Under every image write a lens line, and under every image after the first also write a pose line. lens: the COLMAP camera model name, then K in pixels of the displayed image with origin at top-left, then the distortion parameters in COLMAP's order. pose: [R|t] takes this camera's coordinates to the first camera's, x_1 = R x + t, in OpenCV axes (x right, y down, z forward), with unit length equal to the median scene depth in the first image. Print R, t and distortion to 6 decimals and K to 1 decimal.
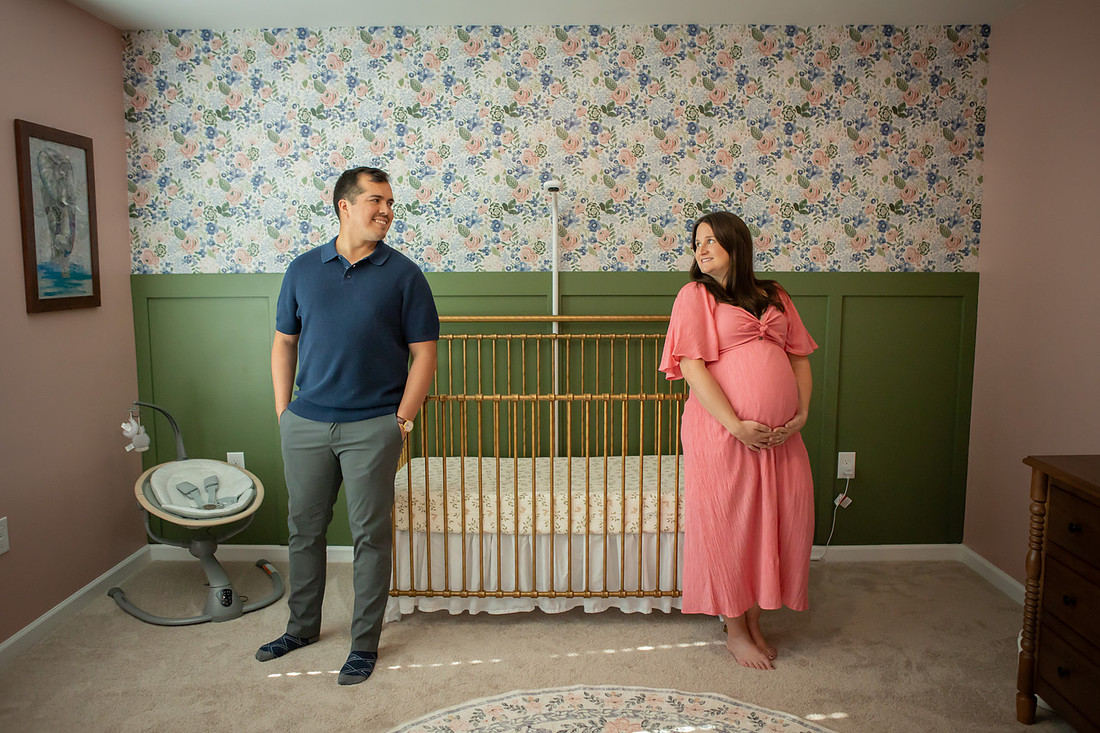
lens RADIAL K [[853.8, 0, 549.3], [0, 853.8, 362.3], [0, 0, 1]] dist [-0.089217, 0.075403]
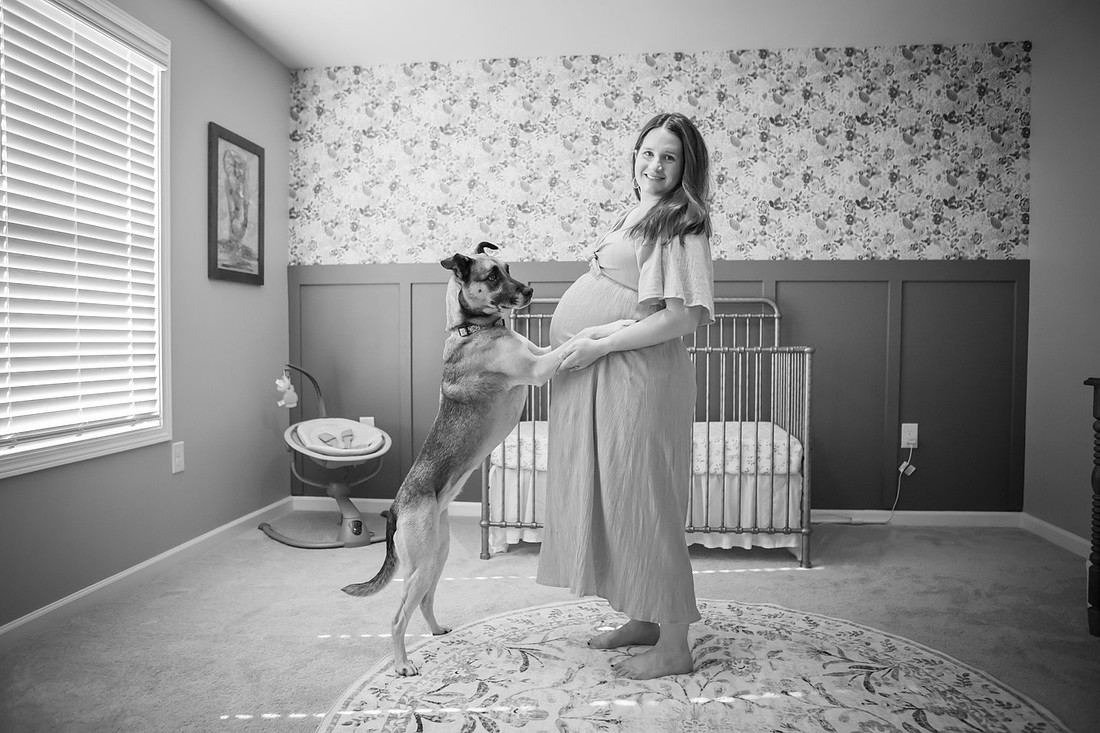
lens RADIAL K [[749.8, 0, 548.7], [0, 749.8, 362.4], [0, 0, 1]] dist [-0.102436, 0.068994]
pose [[0.994555, 0.007420, -0.103947, -0.016460], [-0.016167, 0.996371, -0.083561, 0.118382], [0.102950, 0.084787, 0.991066, -0.000721]]
